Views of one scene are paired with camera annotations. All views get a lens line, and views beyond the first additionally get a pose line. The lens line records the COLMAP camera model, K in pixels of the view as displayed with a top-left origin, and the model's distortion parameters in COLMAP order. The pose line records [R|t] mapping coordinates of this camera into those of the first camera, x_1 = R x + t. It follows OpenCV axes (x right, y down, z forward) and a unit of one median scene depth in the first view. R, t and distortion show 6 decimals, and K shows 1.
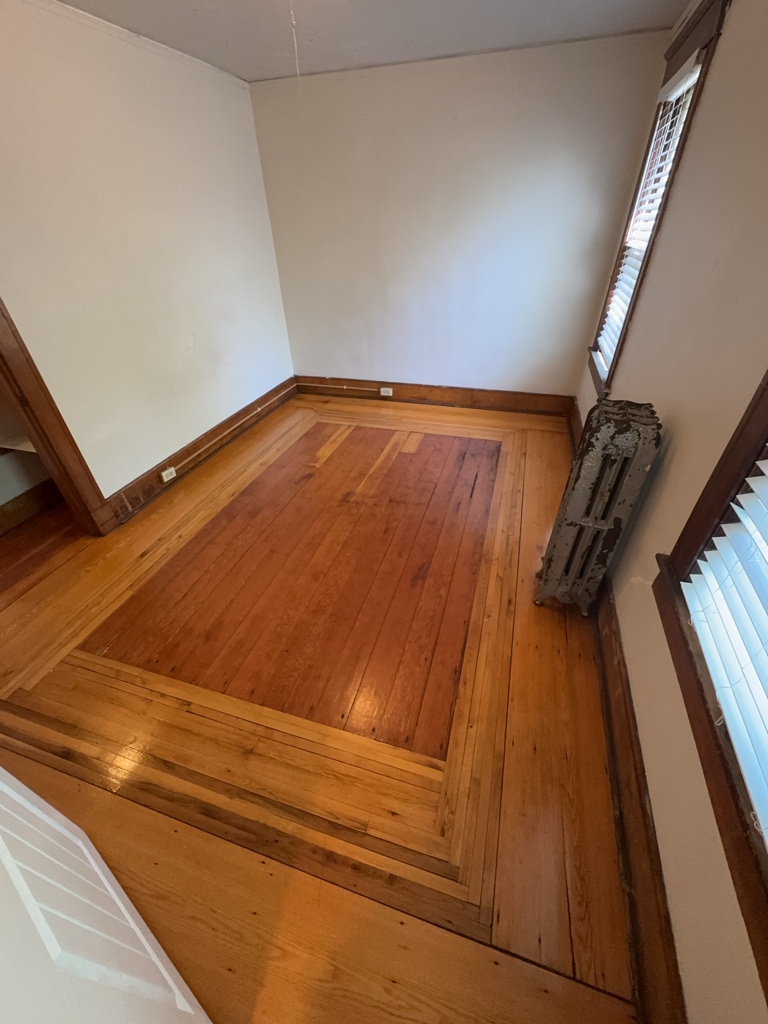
lens RADIAL K [[410.6, 0, 385.0], [0, 410.6, 511.2], [0, 0, 1]] dist [-0.004009, 0.000092]
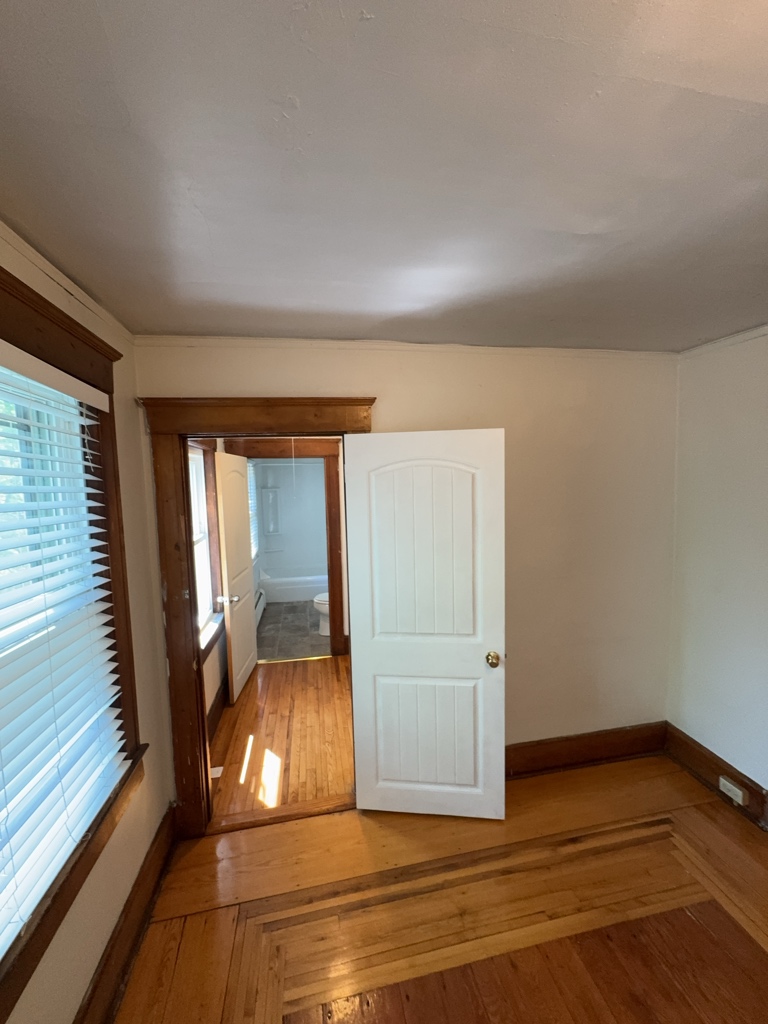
lens RADIAL K [[410.6, 0, 385.6], [0, 410.6, 511.5], [0, 0, 1]] dist [-0.004009, 0.000092]
pose [[-0.880404, 0.090180, -0.465572, 0.285242], [-0.237685, 0.765625, 0.597766, -0.916035], [0.410360, 0.636935, -0.652625, 1.025947]]
